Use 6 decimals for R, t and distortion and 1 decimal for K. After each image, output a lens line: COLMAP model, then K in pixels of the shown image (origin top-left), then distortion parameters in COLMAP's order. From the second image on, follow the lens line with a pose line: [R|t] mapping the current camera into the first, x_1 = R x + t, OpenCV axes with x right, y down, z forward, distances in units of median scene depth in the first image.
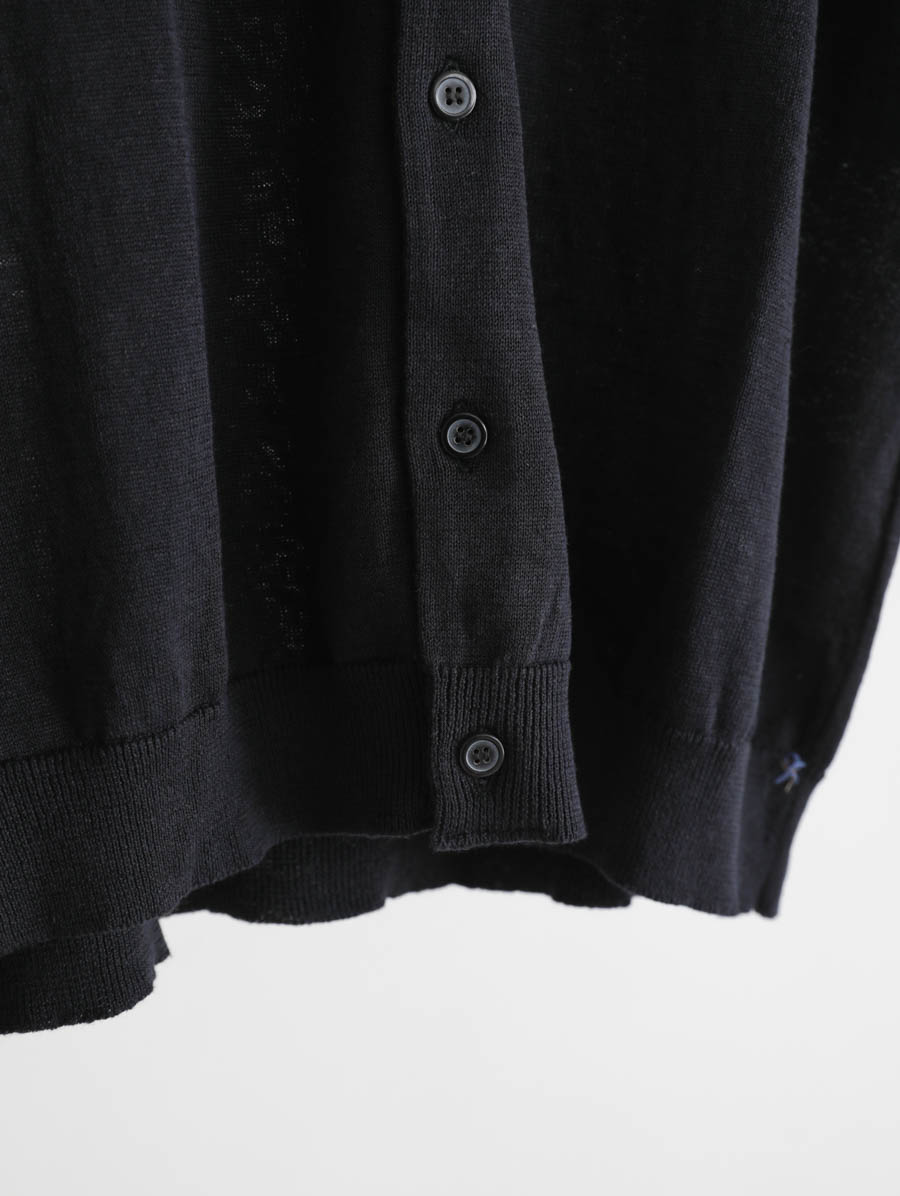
lens RADIAL K [[1725.6, 0, 450.0], [0, 1725.6, 598.0], [0, 0, 1]] dist [-0.053208, 0.688220]
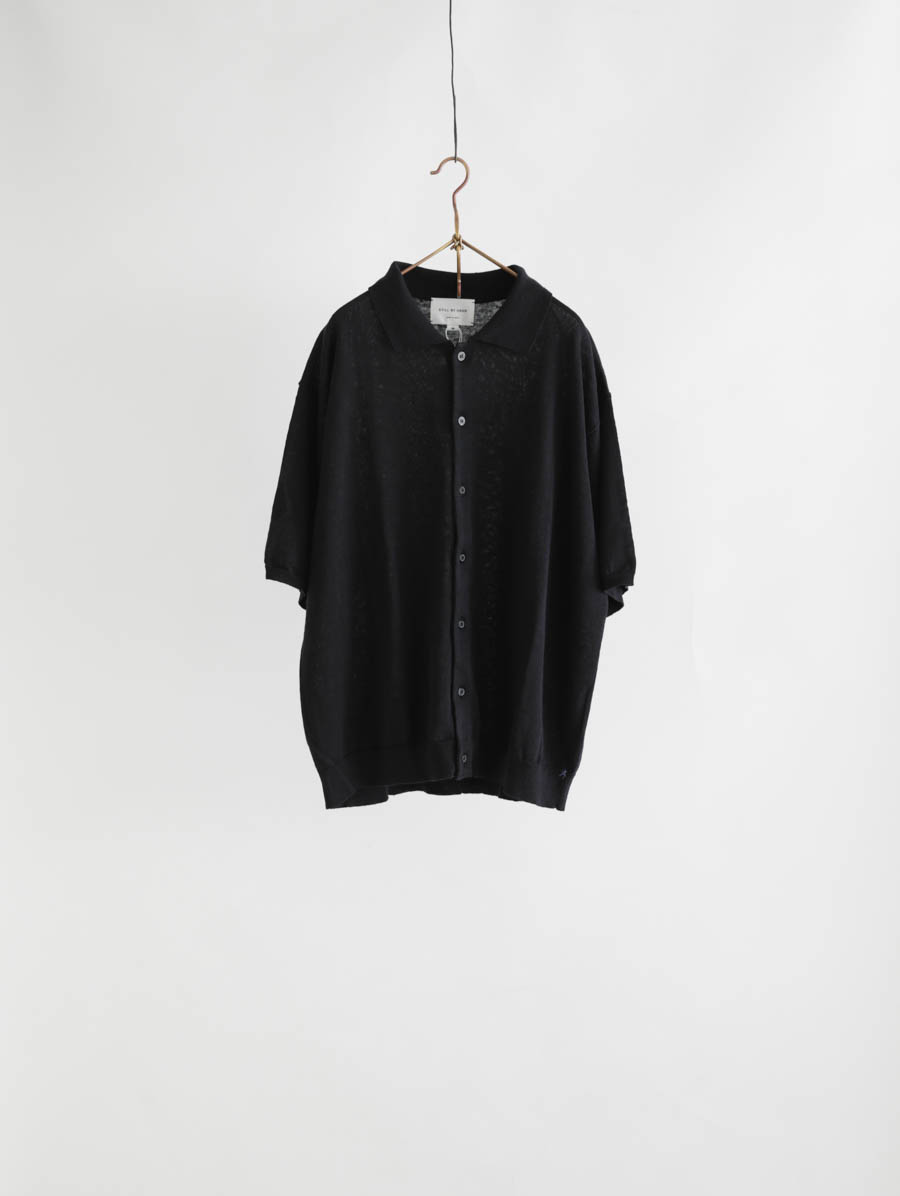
lens RADIAL K [[1725.6, 0, 450.0], [0, 1725.6, 598.0], [0, 0, 1]] dist [-0.053208, 0.688220]
pose [[0.912958, 0.027085, -0.407154, 1.923606], [-0.058017, 0.996274, -0.063815, -0.041913], [0.403908, 0.081882, 0.911128, -3.416931]]
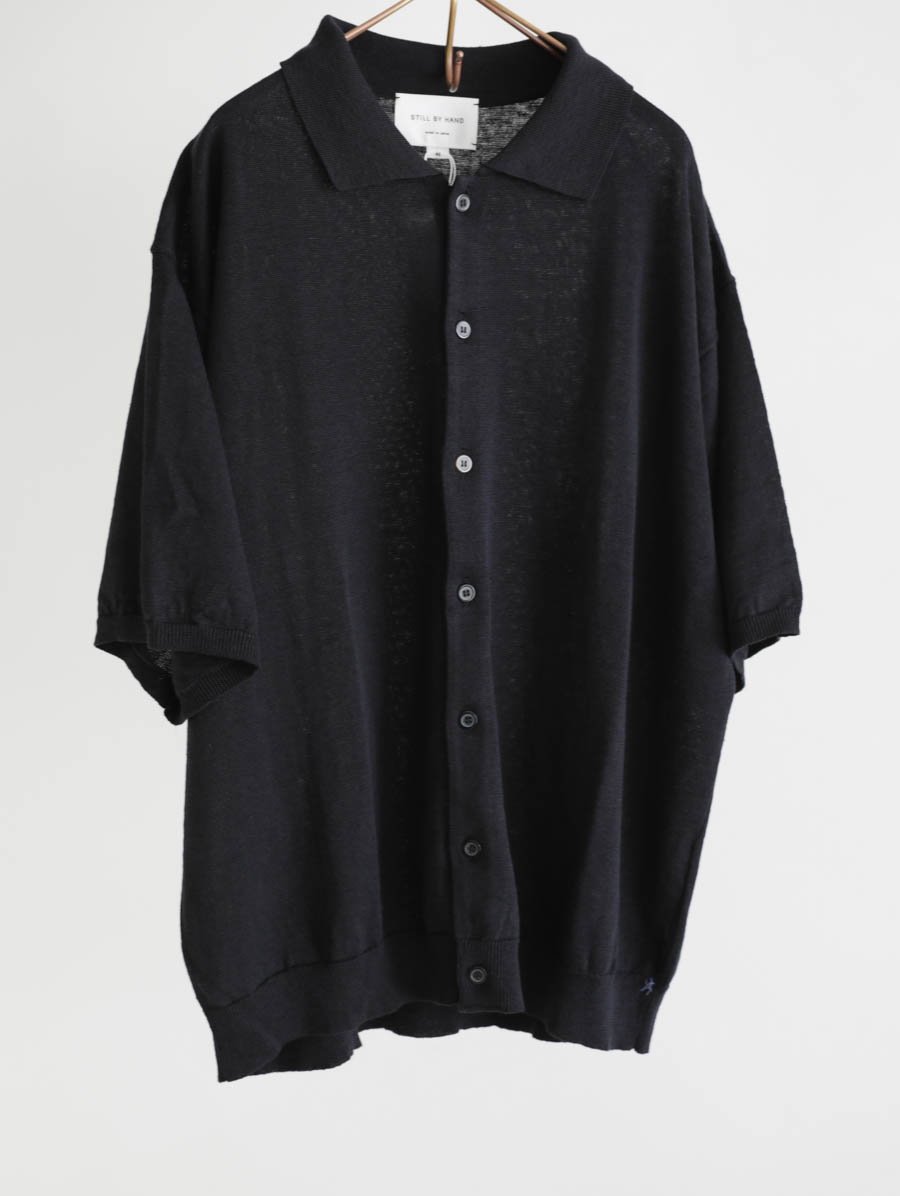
lens RADIAL K [[1725.6, 0, 450.0], [0, 1725.6, 598.0], [0, 0, 1]] dist [-0.053208, 0.688220]
pose [[0.967179, 0.020342, -0.253280, 0.601728], [-0.035090, 0.997932, -0.053848, -0.318762], [0.251661, 0.060968, 0.965893, -1.457143]]
